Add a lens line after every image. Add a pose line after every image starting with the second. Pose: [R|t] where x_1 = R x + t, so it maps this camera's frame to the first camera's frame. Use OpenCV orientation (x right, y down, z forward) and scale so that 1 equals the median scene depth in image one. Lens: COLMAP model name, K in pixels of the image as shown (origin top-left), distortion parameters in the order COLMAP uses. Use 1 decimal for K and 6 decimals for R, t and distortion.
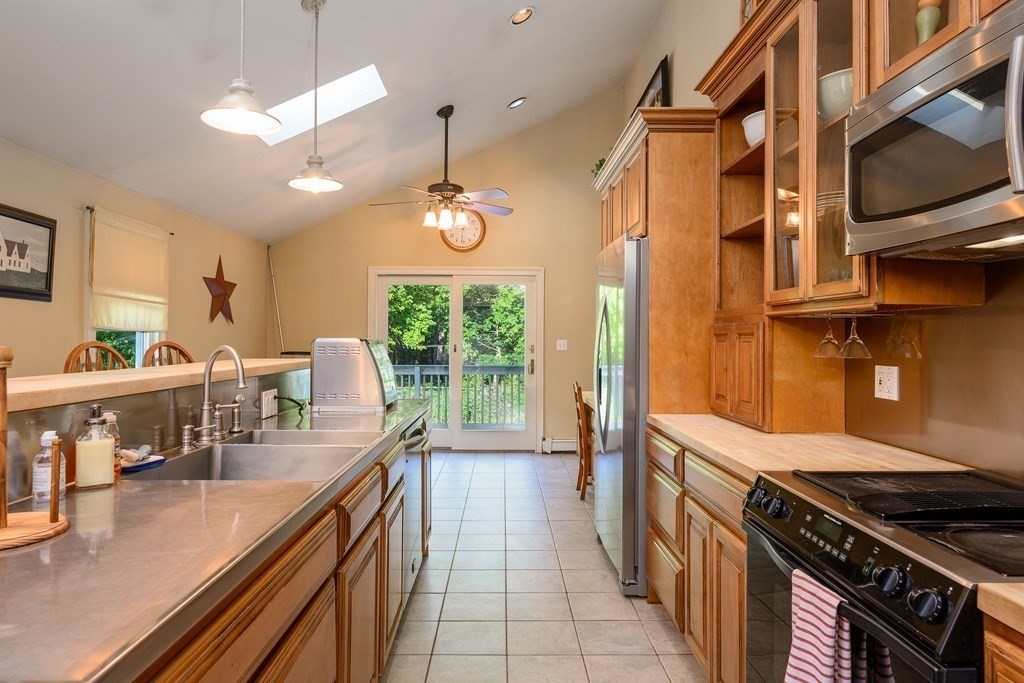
lens RADIAL K [[620.0, 0, 512.1], [0, 620.0, 327.4], [0, 0, 1]] dist [0.005161, 0.001954]
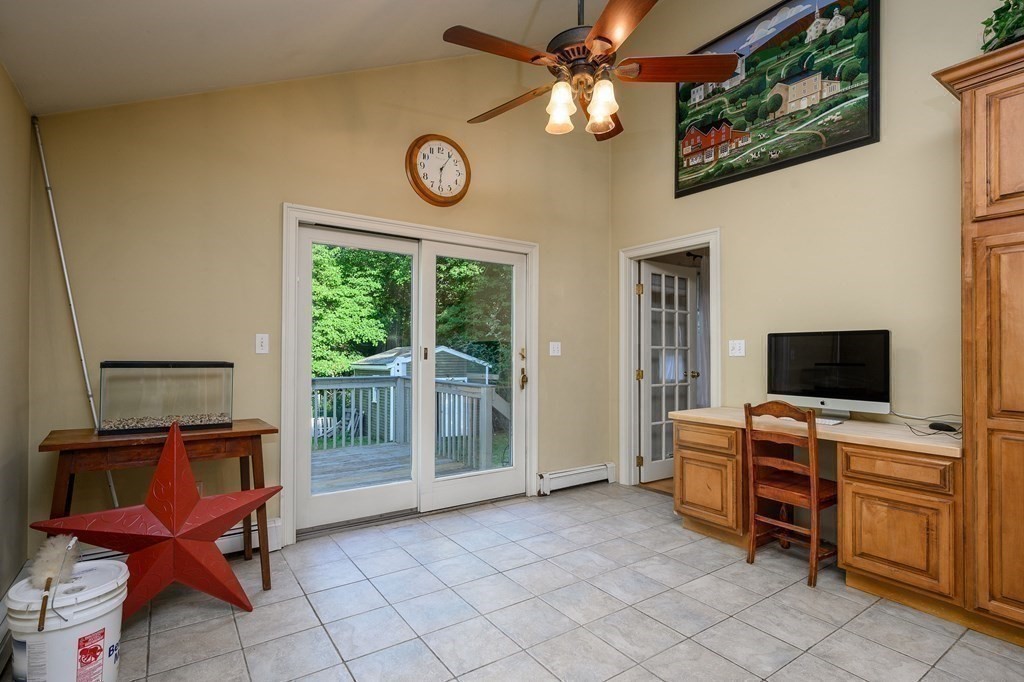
lens RADIAL K [[494.4, 0, 507.1], [0, 494.4, 346.5], [0, 0, 1]] dist [0.003044, 0.000634]
pose [[0.834700, 0.005318, 0.550679, -0.685600], [-0.012228, 0.999886, 0.008878, 0.046681], [-0.550569, -0.014144, 0.834670, 1.186221]]
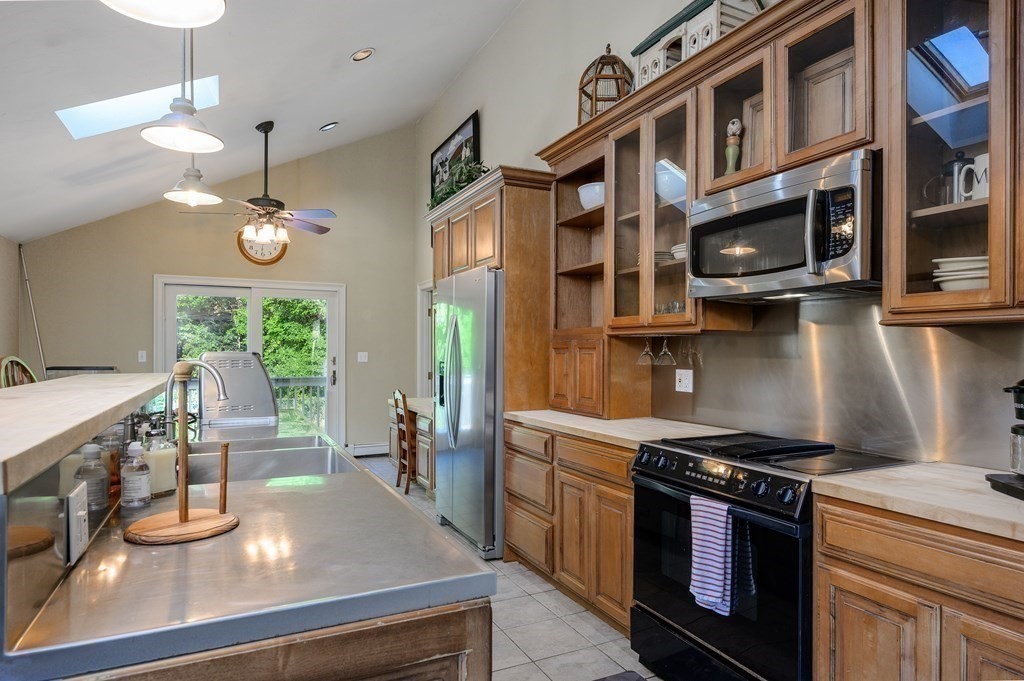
lens RADIAL K [[593.5, 0, 509.9], [0, 593.5, 348.2], [0, 0, 1]] dist [0.007218, -0.001510]
pose [[0.907538, -0.001641, 0.419966, -0.271691], [-0.004566, 0.999895, 0.013774, -0.005118], [-0.419945, -0.014418, 0.907435, -0.086112]]
